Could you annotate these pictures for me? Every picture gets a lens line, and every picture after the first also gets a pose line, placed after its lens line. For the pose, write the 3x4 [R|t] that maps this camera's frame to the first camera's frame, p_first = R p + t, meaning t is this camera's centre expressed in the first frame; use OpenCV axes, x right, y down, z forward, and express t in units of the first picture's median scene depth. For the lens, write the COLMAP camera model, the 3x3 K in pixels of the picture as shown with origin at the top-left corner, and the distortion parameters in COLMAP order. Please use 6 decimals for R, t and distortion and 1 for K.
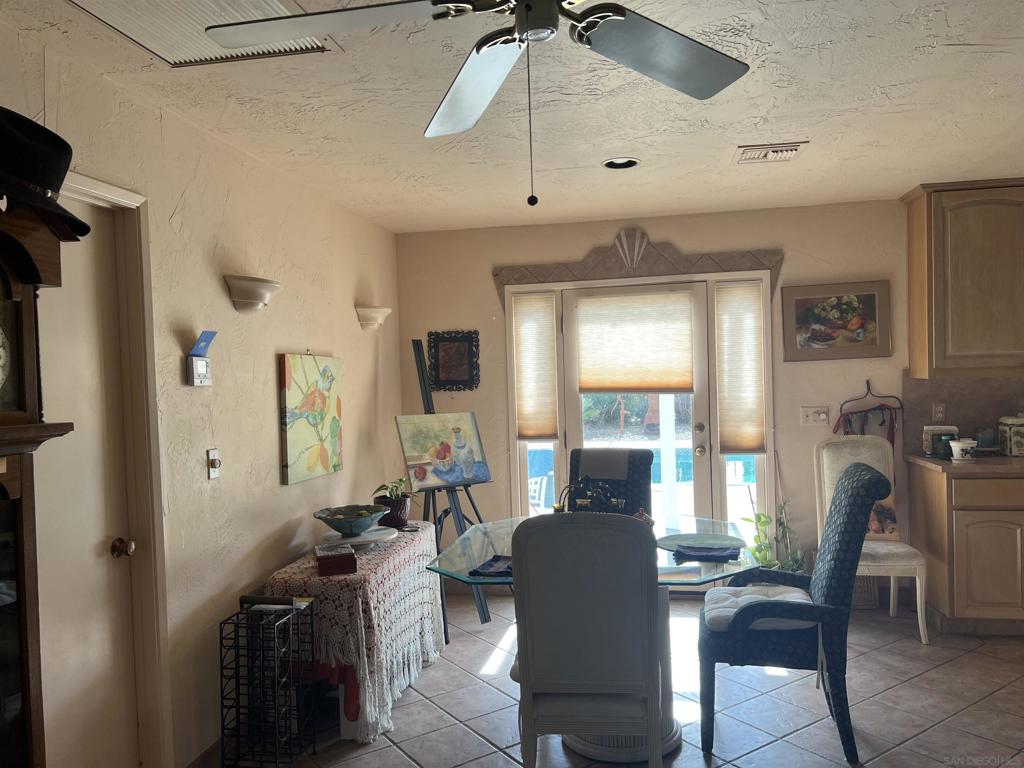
lens RADIAL K [[760.7, 0, 515.1], [0, 760.7, 395.7], [0, 0, 1]] dist [0.065512, -0.085338]
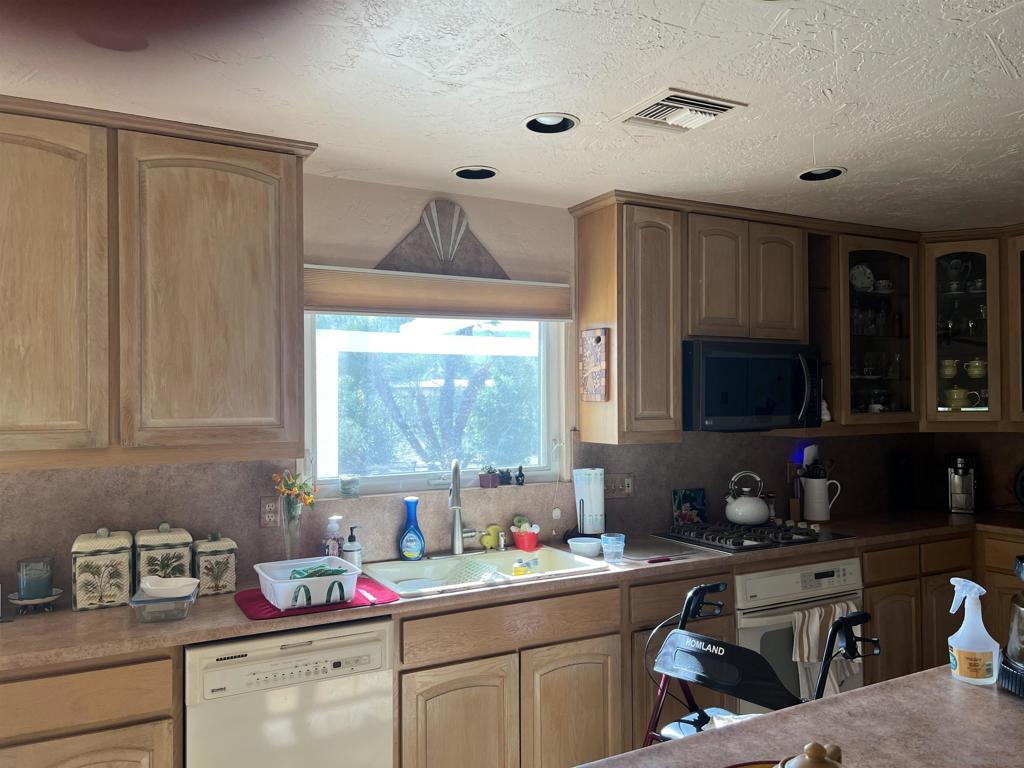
lens RADIAL K [[760.7, 0, 515.1], [0, 760.7, 395.7], [0, 0, 1]] dist [0.065512, -0.085338]
pose [[0.772629, 0.032921, 0.634003, 0.494882], [0.000784, 0.998604, -0.052809, -0.042728], [-0.634857, 0.041298, 0.771525, 0.340180]]
